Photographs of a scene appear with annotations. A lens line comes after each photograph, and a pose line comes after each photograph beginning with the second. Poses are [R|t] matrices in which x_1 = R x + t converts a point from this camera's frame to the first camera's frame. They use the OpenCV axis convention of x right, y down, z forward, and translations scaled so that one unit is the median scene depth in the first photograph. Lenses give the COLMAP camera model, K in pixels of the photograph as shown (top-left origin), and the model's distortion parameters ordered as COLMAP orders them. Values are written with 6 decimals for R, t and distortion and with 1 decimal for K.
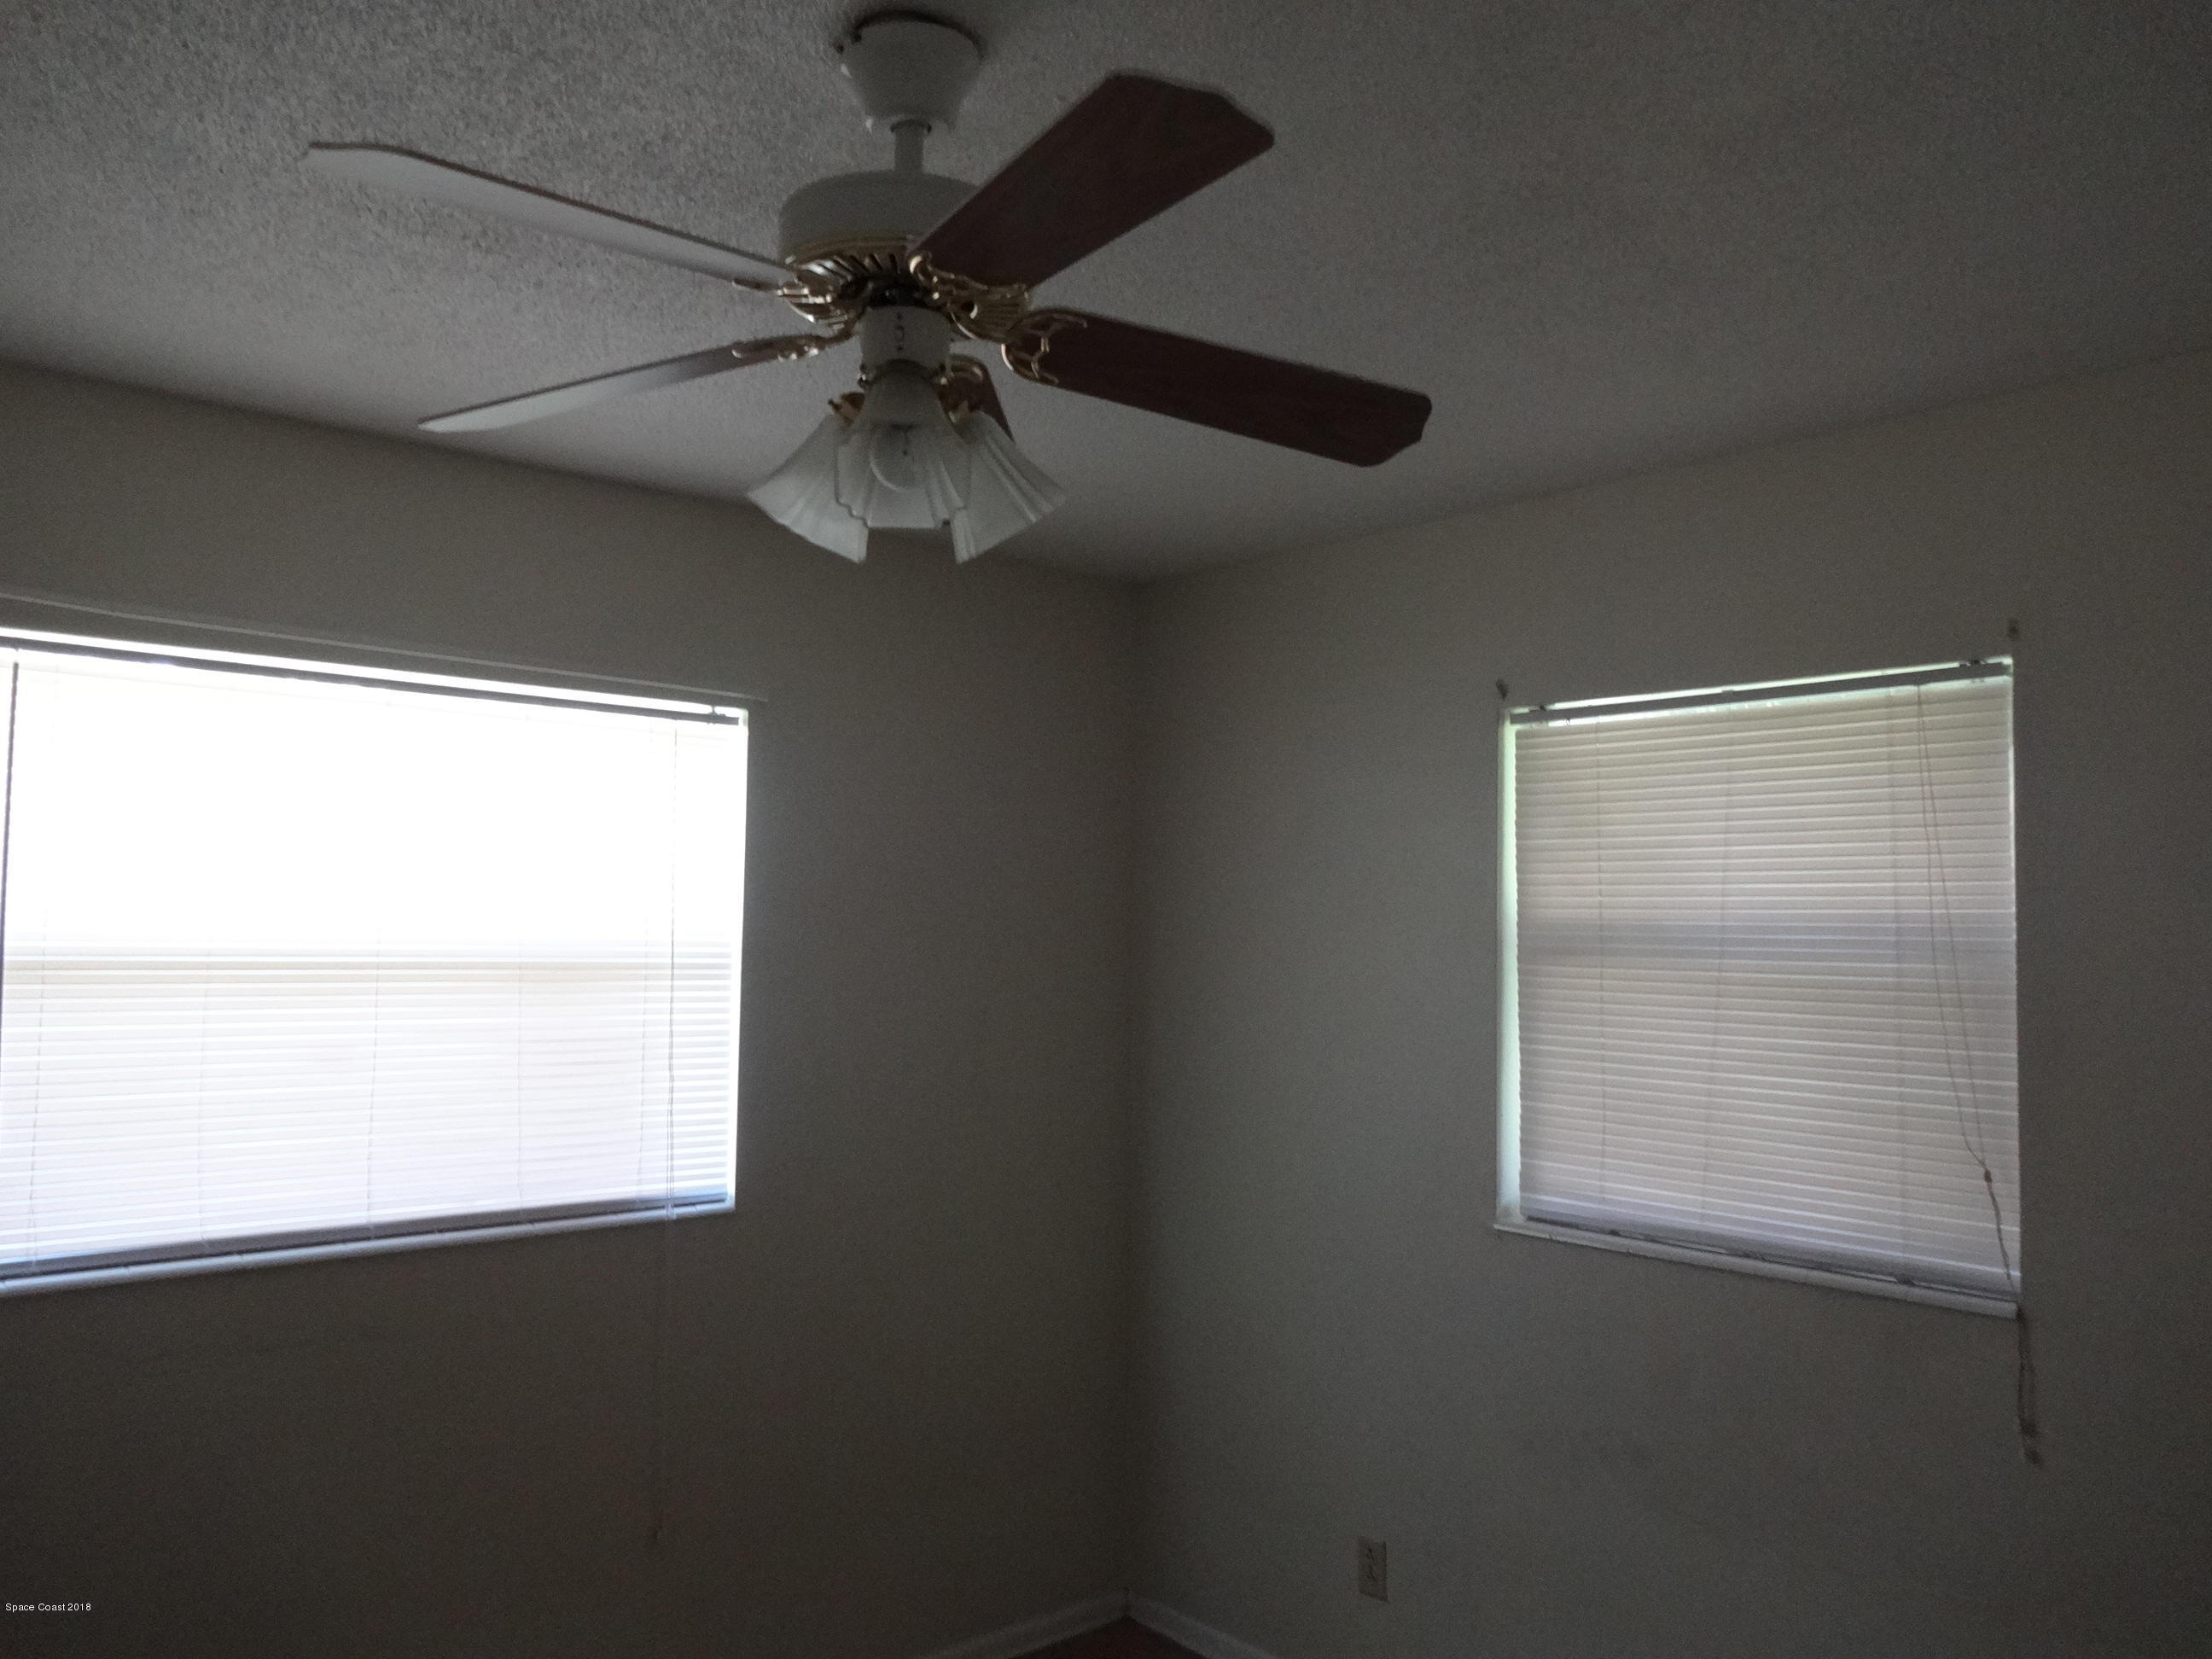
lens RADIAL K [[1607.2, 0, 1106.0], [0, 1607.2, 829.5], [0, 0, 1]] dist [-0.065816, -0.003363]
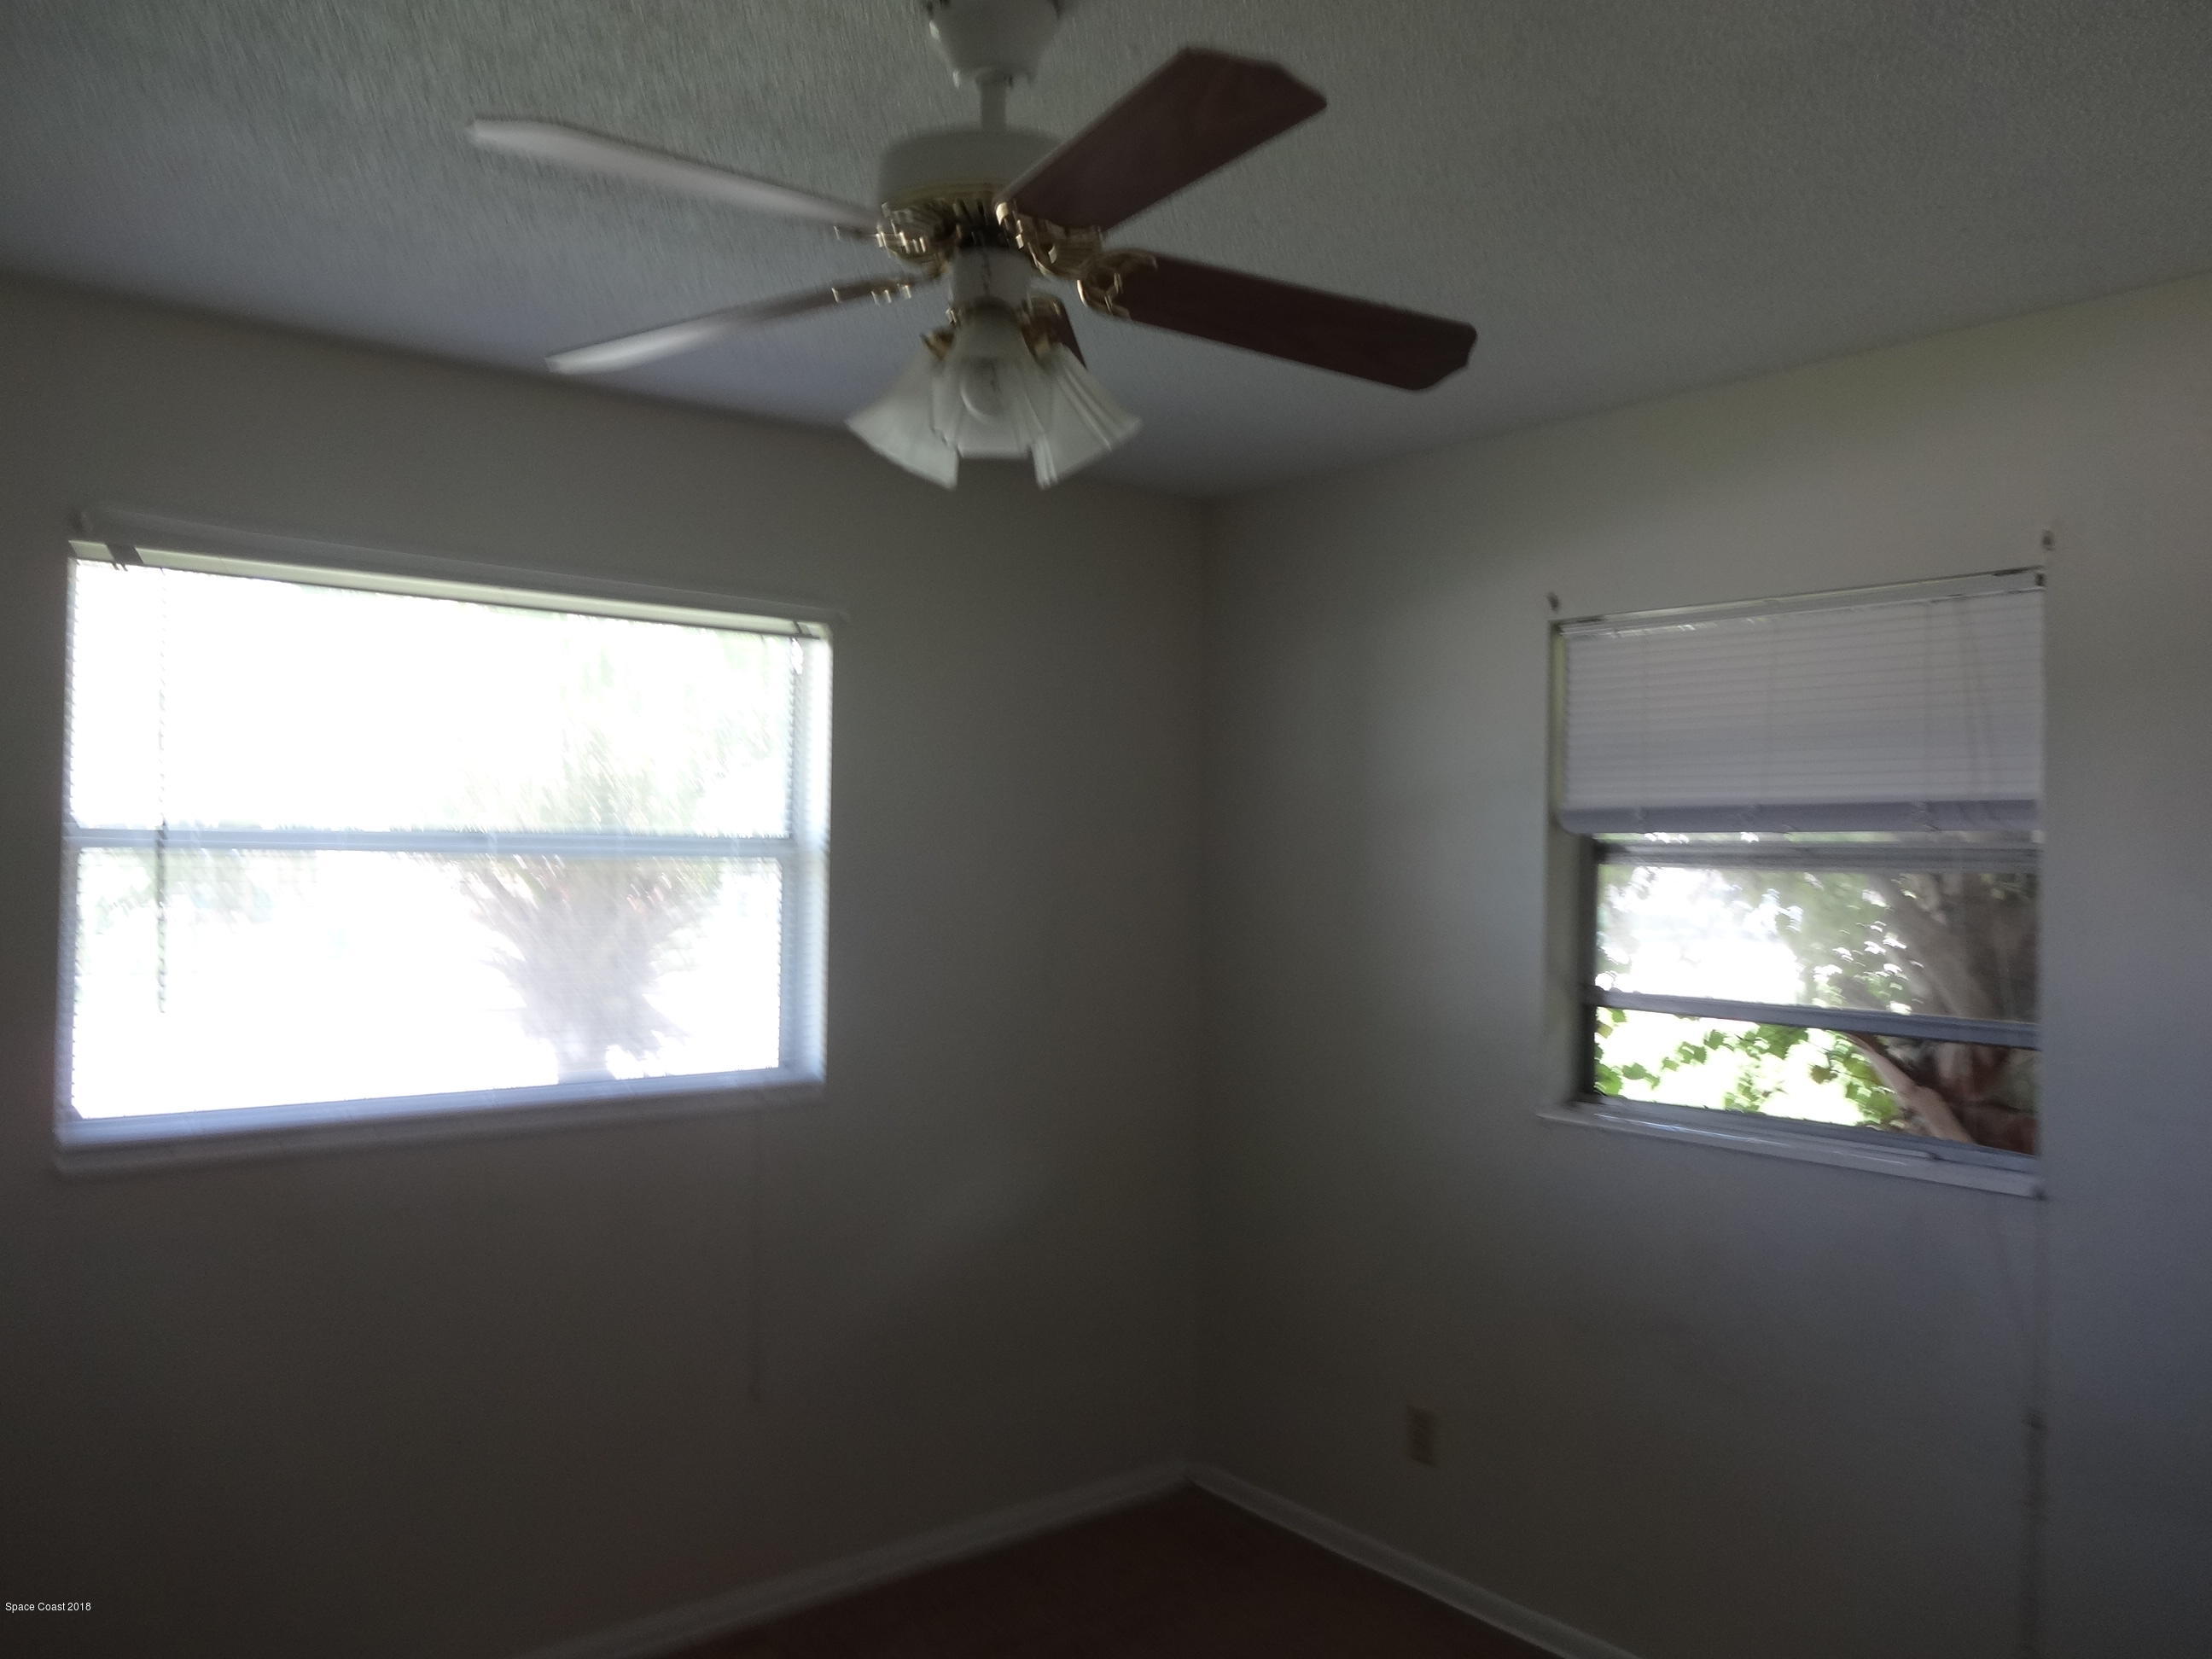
lens RADIAL K [[1608.0, 0, 1106.0], [0, 1608.0, 829.5], [0, 0, 1]] dist [-0.035423, -0.002127]
pose [[0.999277, 0.000802, -0.038002, -0.004733], [0.001148, 0.998684, 0.051264, 0.013265], [0.037993, -0.051271, 0.997962, -0.112302]]
